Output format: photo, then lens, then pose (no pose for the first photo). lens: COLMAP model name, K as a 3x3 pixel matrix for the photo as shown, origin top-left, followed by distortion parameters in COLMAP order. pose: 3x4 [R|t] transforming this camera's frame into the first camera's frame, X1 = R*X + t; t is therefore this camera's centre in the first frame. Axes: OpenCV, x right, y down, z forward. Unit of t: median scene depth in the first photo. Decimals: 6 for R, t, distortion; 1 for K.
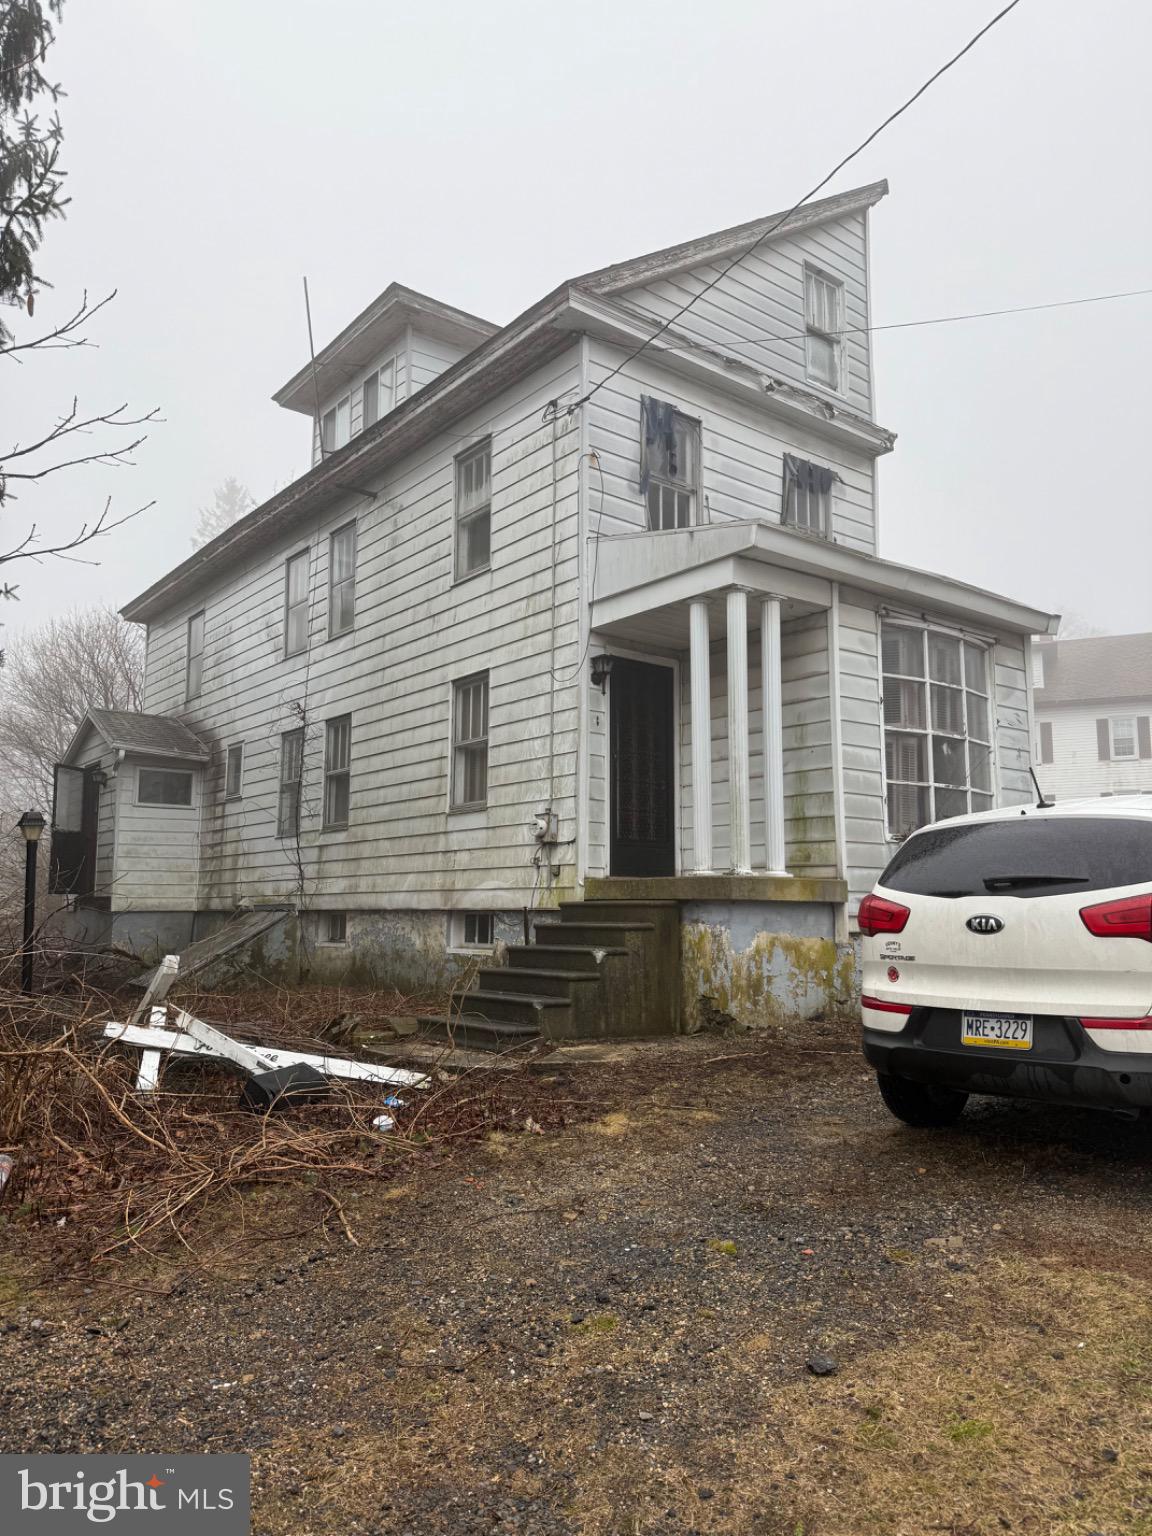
lens RADIAL K [[1060.0, 0, 576.0], [0, 1060.0, 768.0], [0, 0, 1]] dist [0.159687, -0.366354]
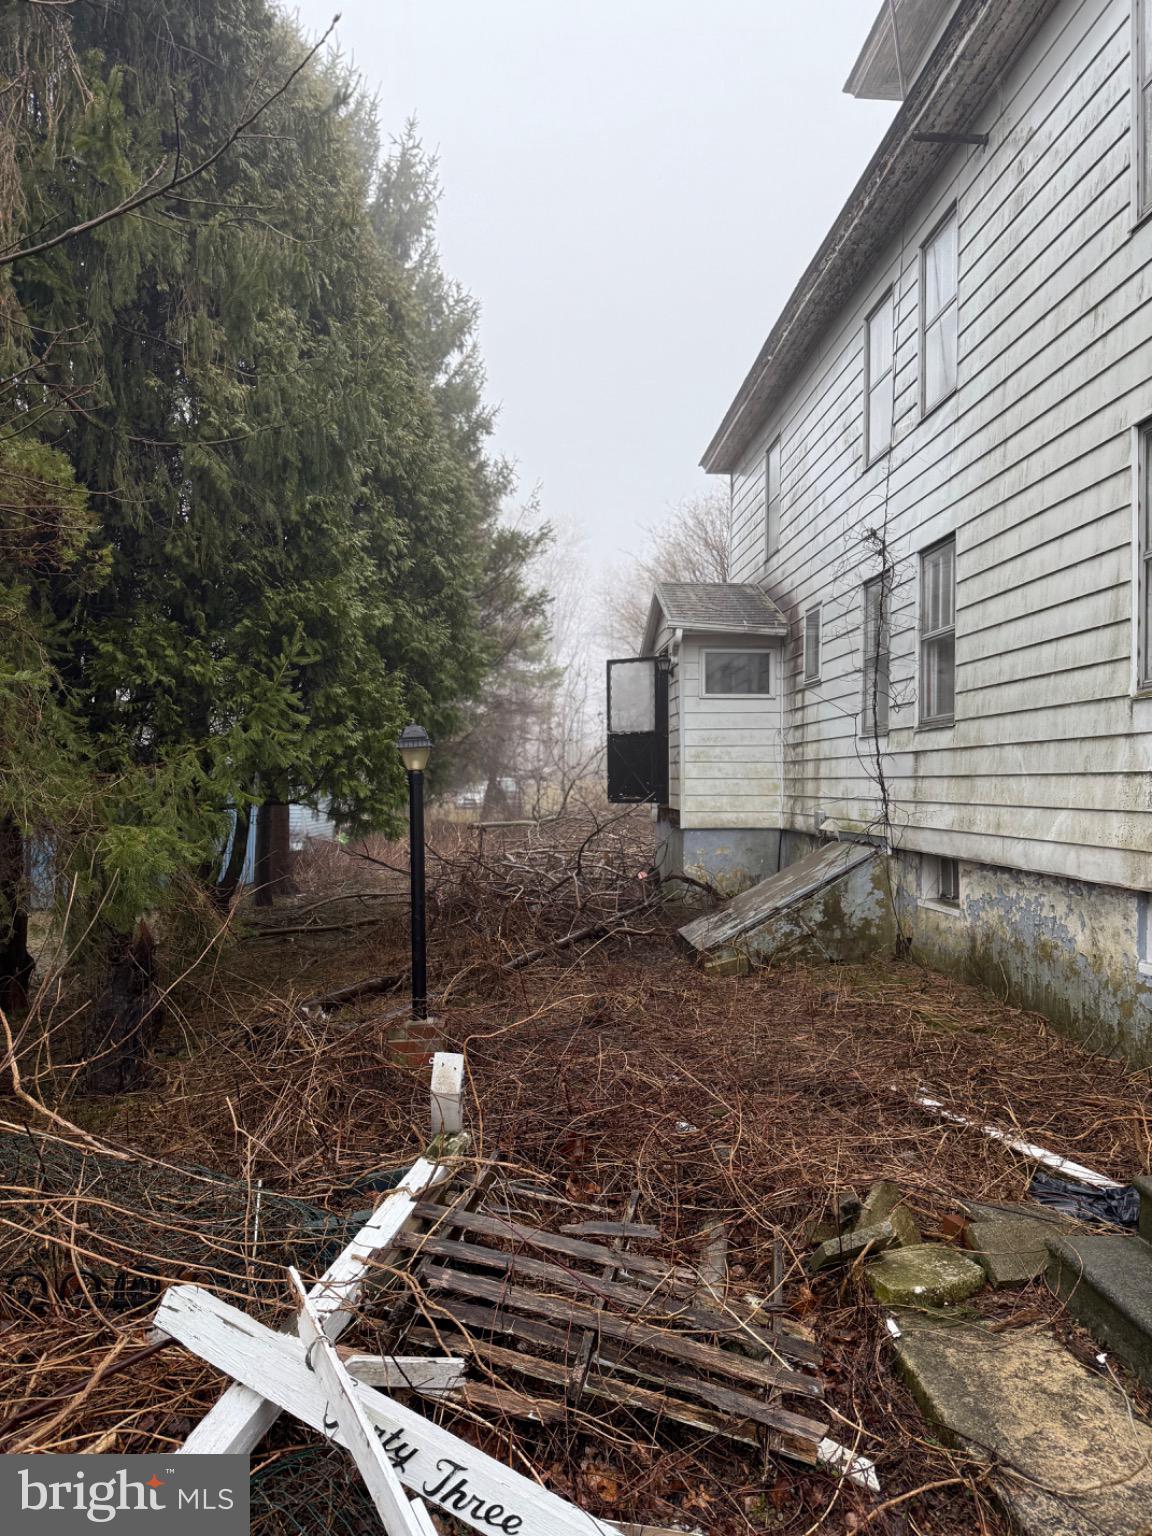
lens RADIAL K [[1060.0, 0, 576.0], [0, 1060.0, 768.0], [0, 0, 1]] dist [0.159687, -0.366354]
pose [[0.817586, -0.008439, -0.575745, -0.037455], [0.074803, 0.992976, 0.091669, 0.008781], [0.570927, -0.118015, 0.812474, 0.370271]]
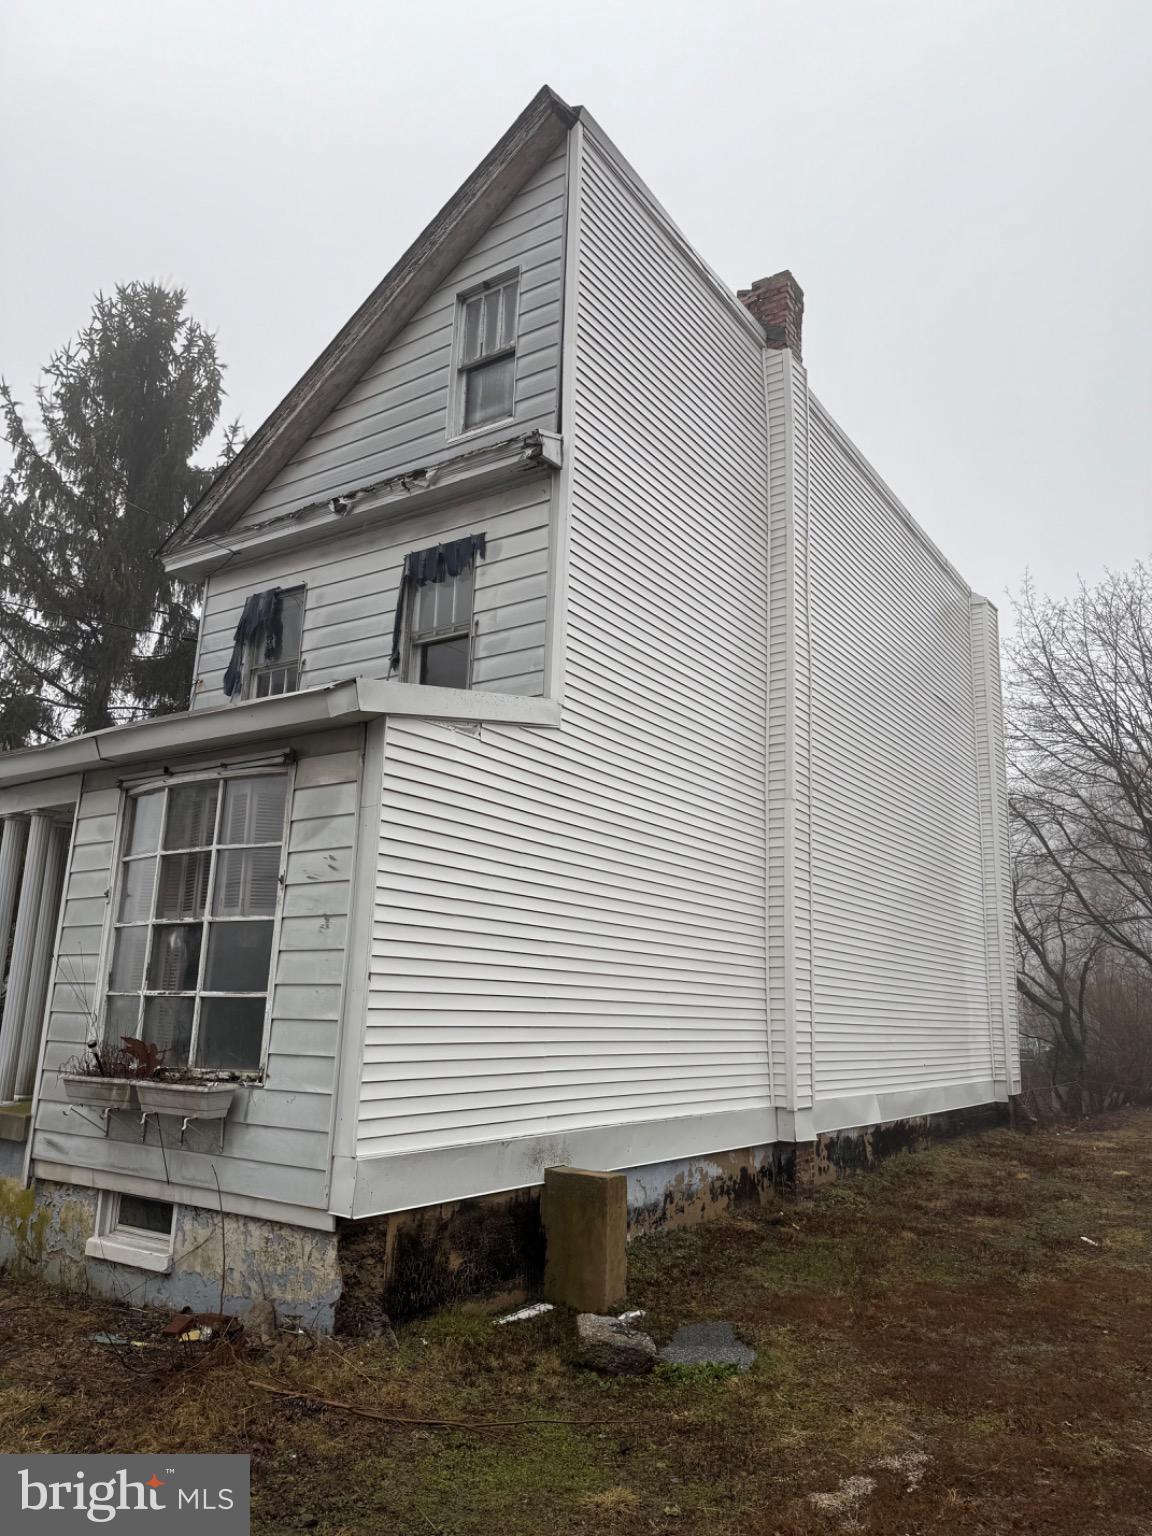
lens RADIAL K [[1082.0, 0, 627.5], [0, 1082.0, 766.4], [0, 0, 1]] dist [-0.004470, -0.002142]
pose [[0.319687, -0.206919, -0.924654, 0.860466], [0.100778, 0.977754, -0.183959, 0.024796], [0.942149, -0.034375, 0.333428, 0.787036]]
